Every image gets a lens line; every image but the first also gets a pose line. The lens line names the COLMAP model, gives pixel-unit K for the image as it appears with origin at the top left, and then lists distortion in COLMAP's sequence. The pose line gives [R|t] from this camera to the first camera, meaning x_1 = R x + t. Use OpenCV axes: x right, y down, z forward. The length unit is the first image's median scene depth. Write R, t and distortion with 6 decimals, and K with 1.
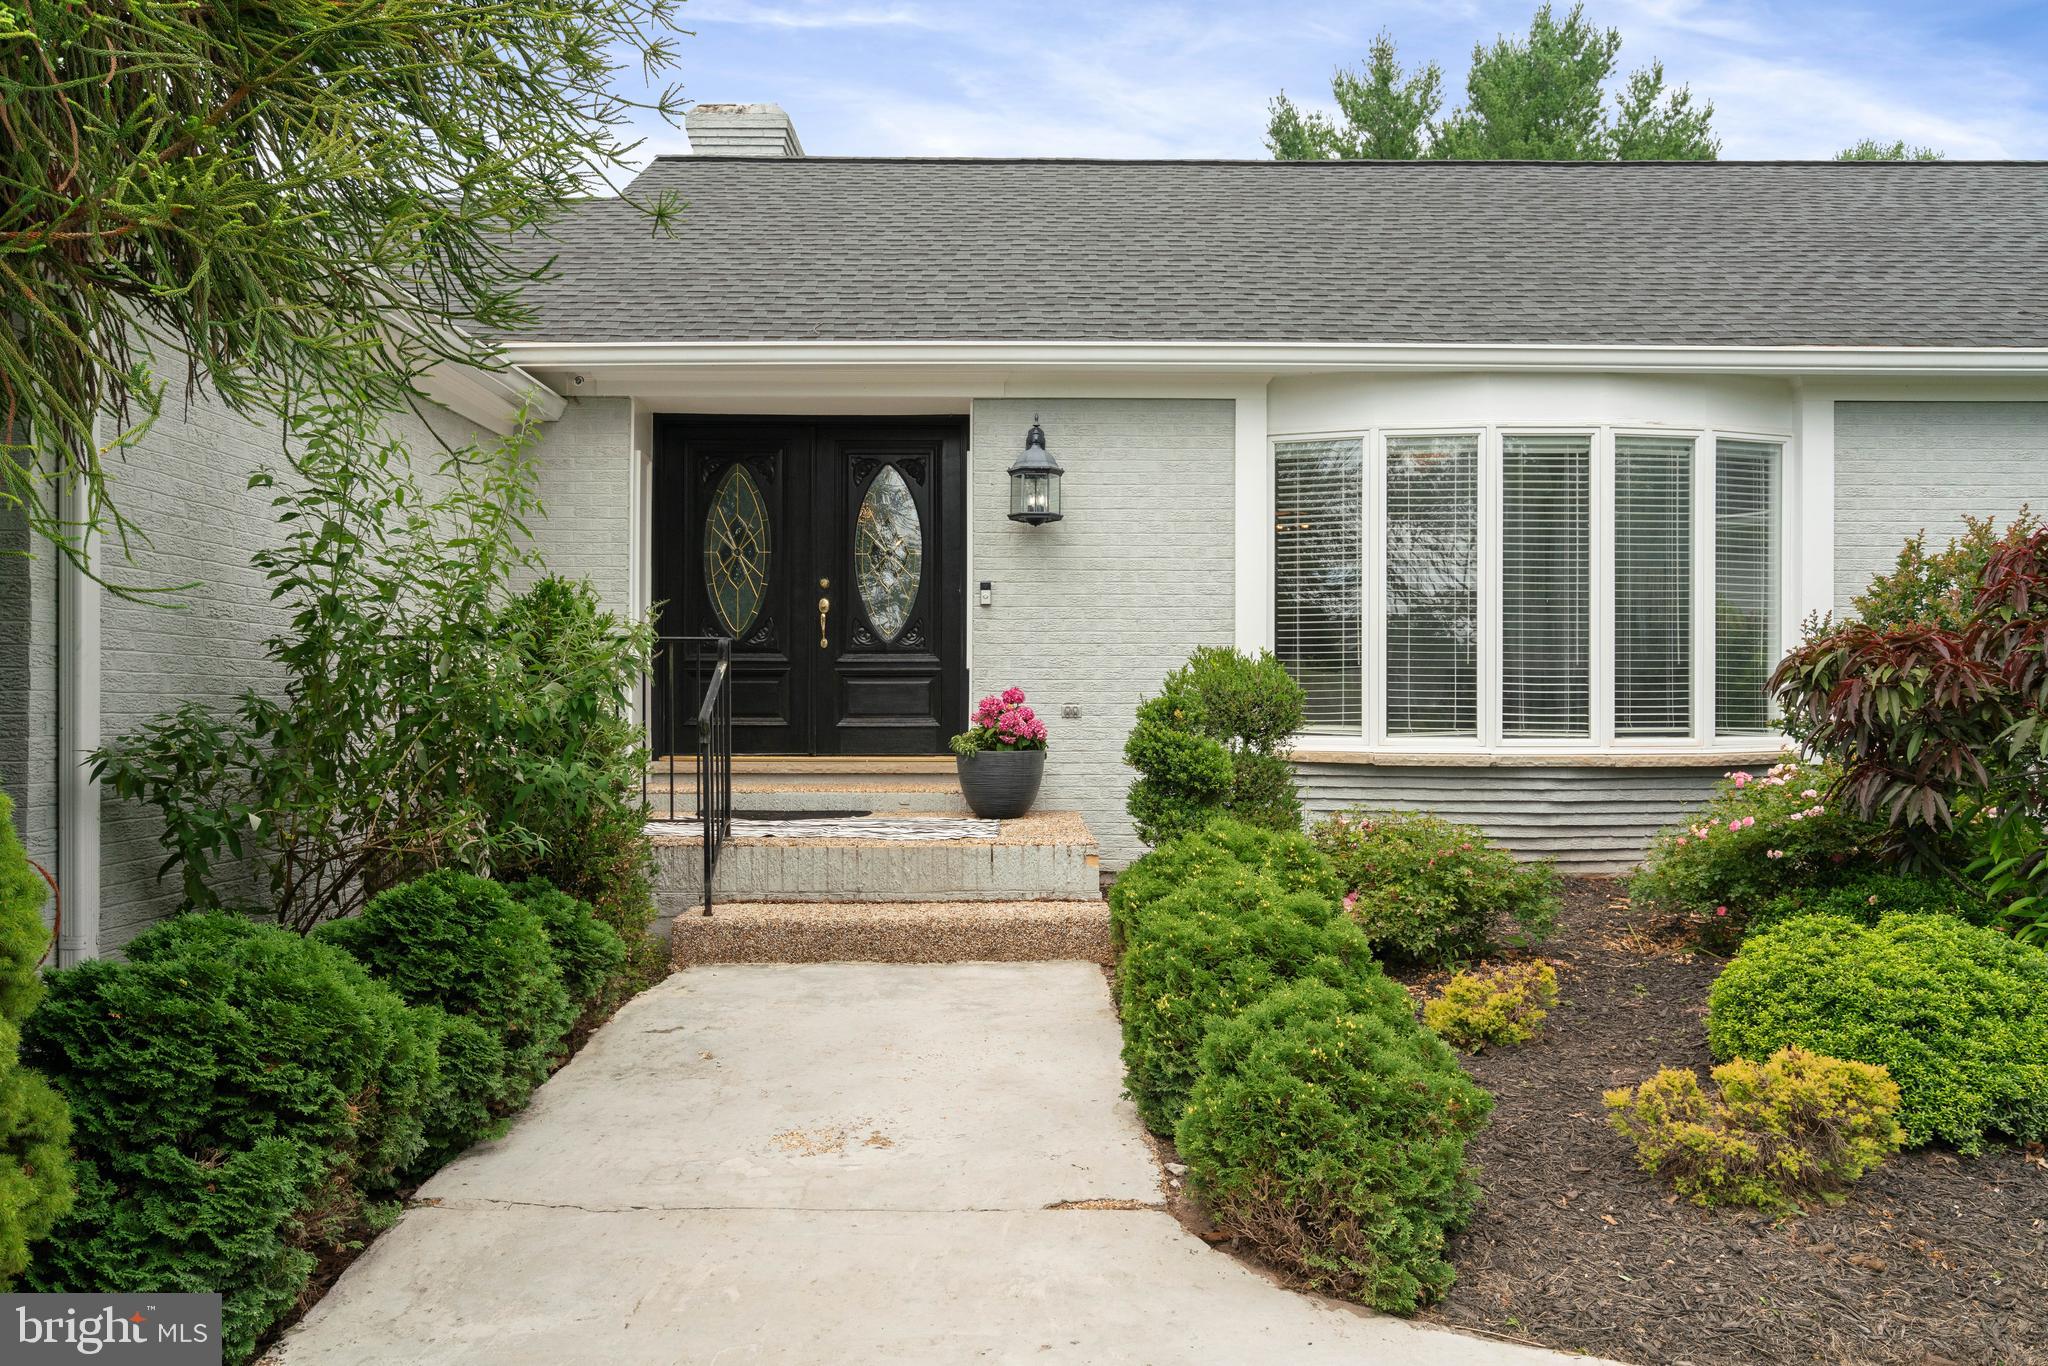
lens RADIAL K [[1570.9, 0, 1024.4], [0, 1570.9, 683.3], [0, 0, 1]] dist [0.005157, -0.004540]
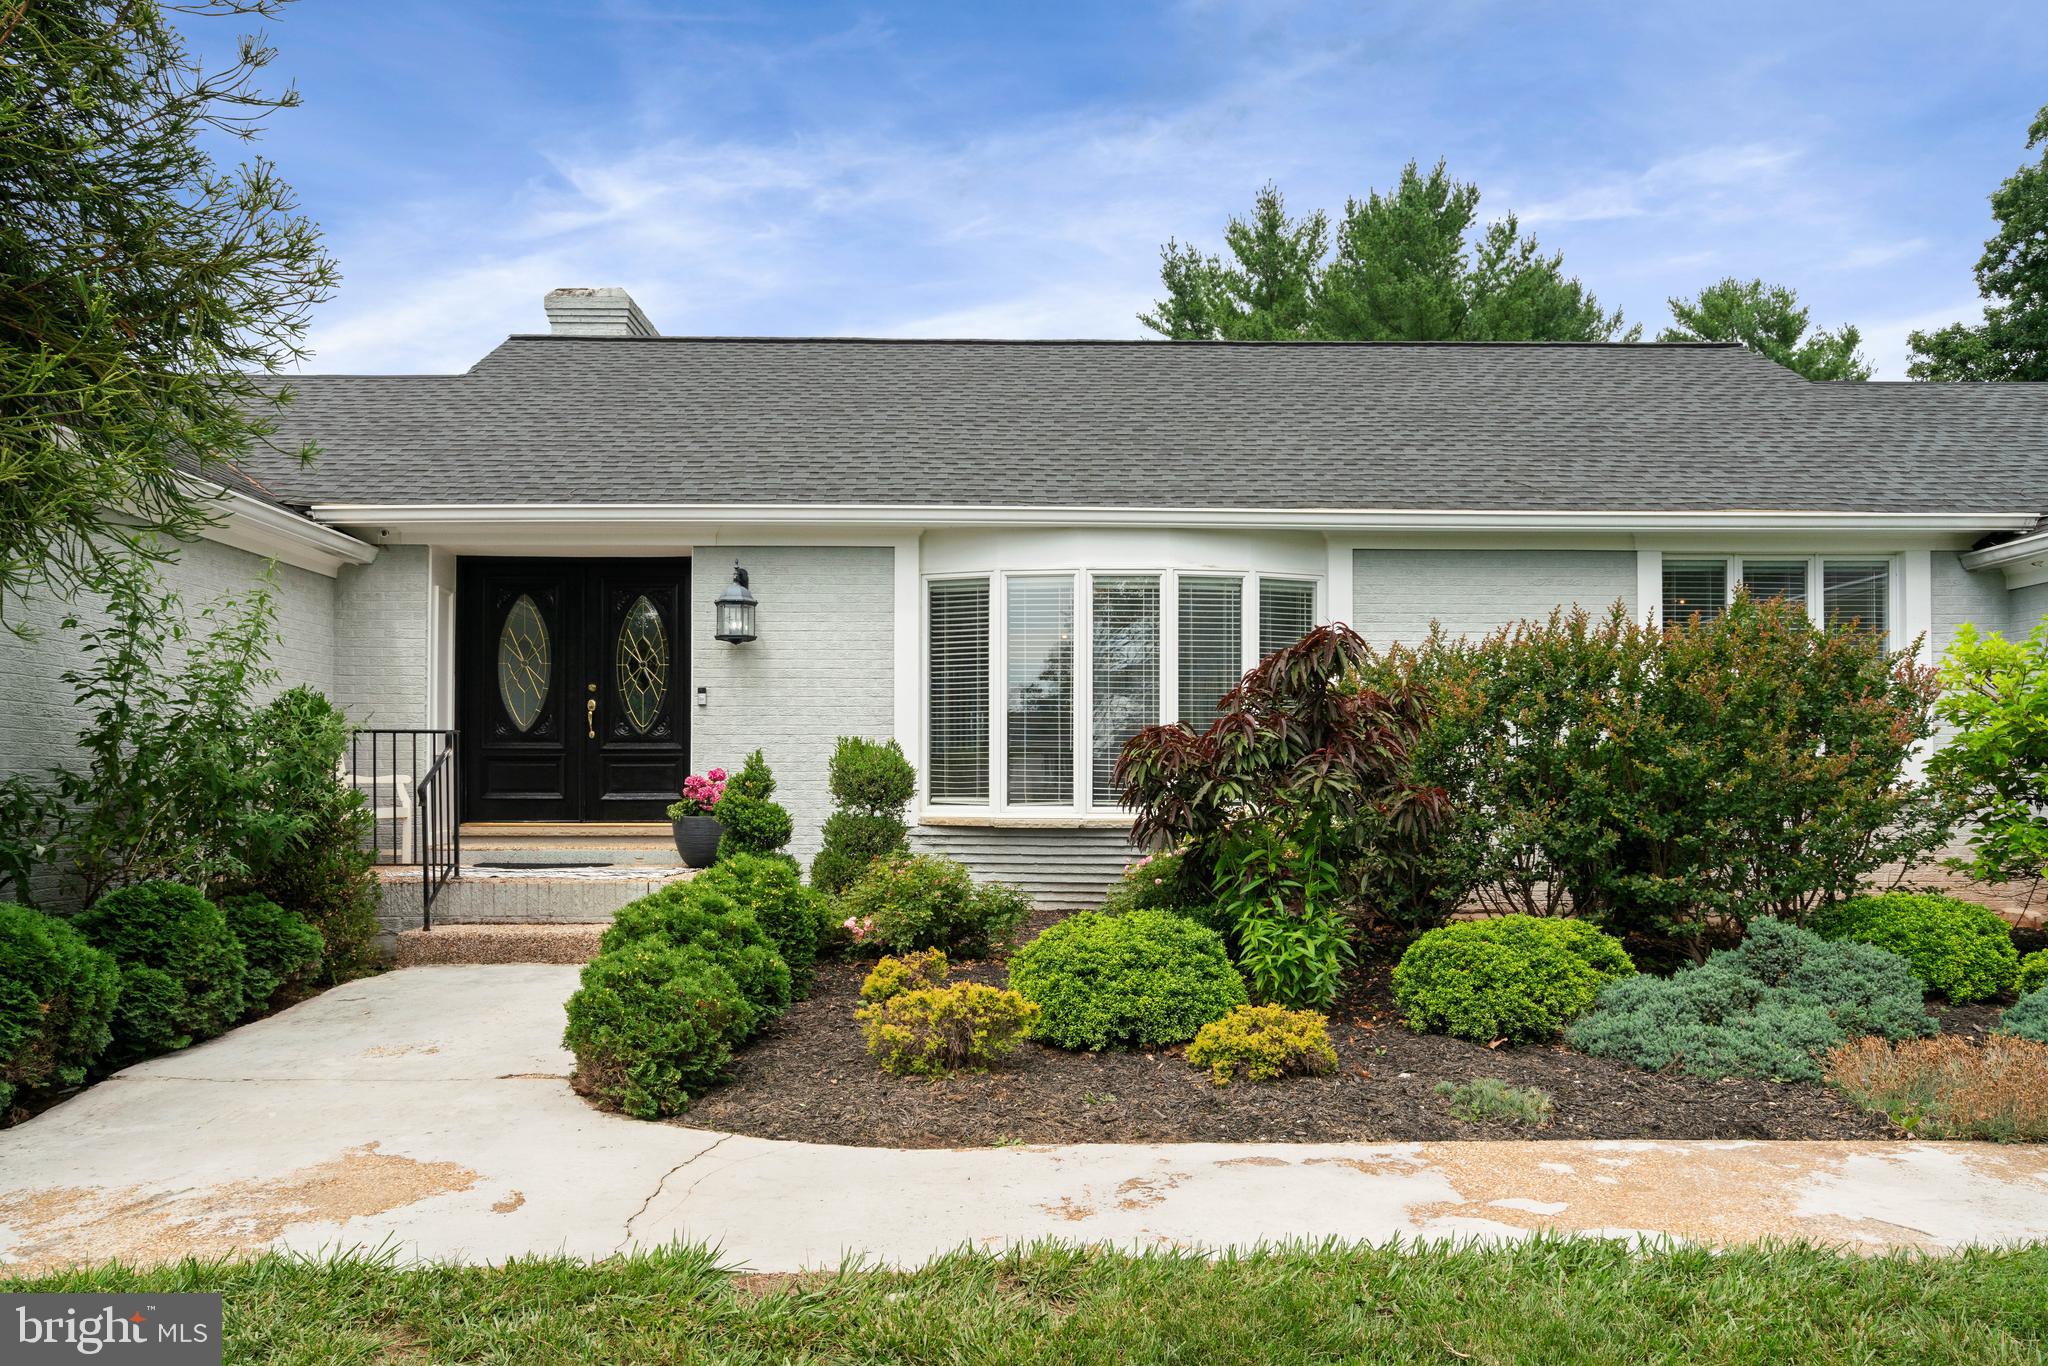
lens RADIAL K [[1484.5, 0, 1023.4], [0, 1484.5, 760.8], [0, 0, 1]] dist [0.000029, 0.006435]
pose [[0.999922, -0.000965, 0.012433, 0.229434], [0.001076, 0.999960, -0.008919, 0.007536], [-0.012424, 0.008931, 0.999883, -0.234608]]
